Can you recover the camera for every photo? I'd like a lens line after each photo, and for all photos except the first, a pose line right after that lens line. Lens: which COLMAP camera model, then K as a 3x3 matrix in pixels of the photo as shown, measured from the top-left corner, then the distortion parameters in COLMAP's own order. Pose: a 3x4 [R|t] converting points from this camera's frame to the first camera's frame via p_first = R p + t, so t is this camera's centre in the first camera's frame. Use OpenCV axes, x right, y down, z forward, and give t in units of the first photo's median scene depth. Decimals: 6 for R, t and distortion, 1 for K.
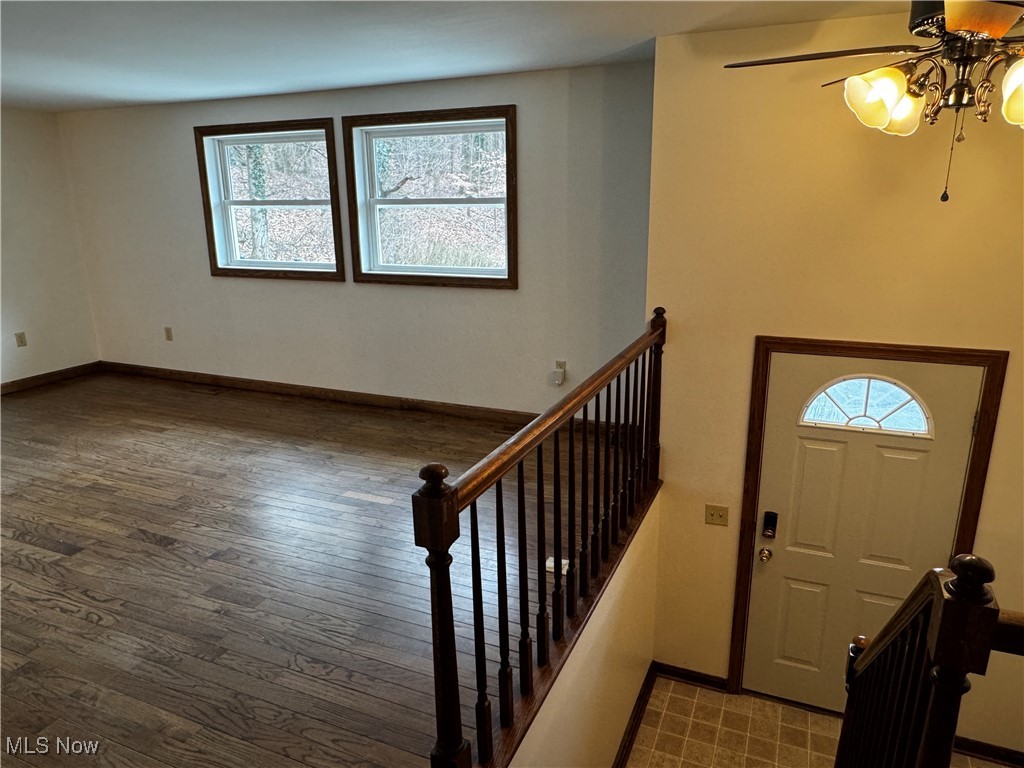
lens RADIAL K [[679.0, 0, 512.0], [0, 679.0, 384.0], [0, 0, 1]] dist [0.008507, 0.003557]
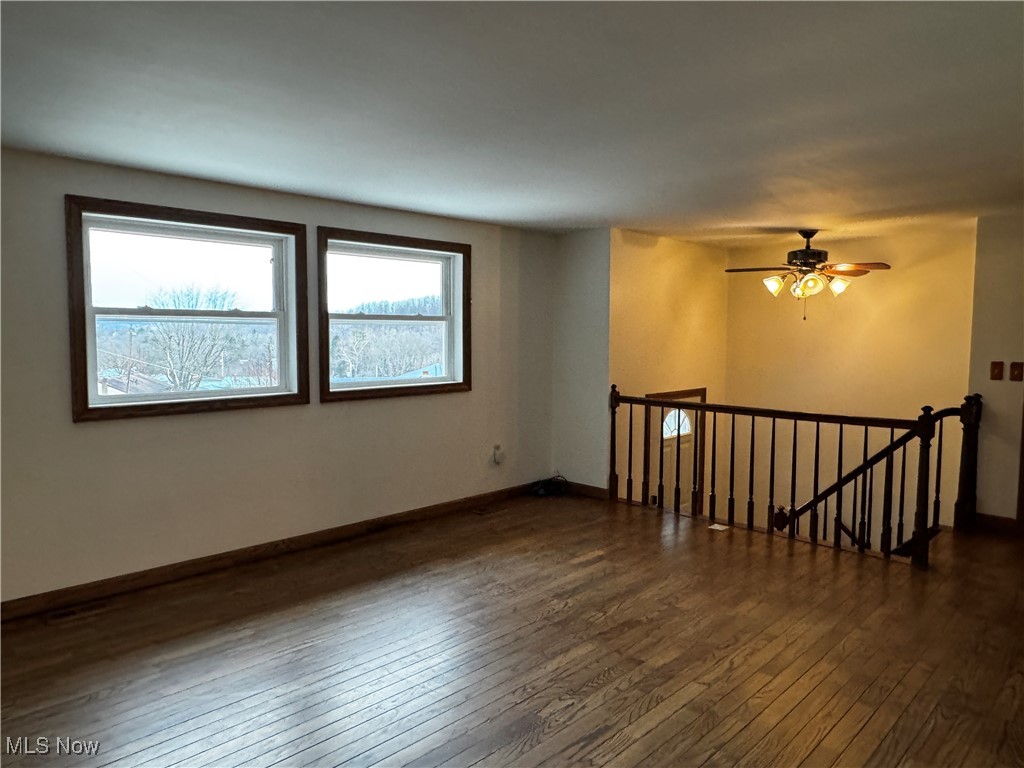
lens RADIAL K [[679.0, 0, 512.0], [0, 679.0, 384.0], [0, 0, 1]] dist [0.008507, 0.003557]
pose [[0.360471, -0.058925, 0.930907, -1.027392], [0.239993, 0.970263, -0.031515, -0.091144], [-0.901368, 0.234771, 0.363893, 0.474002]]
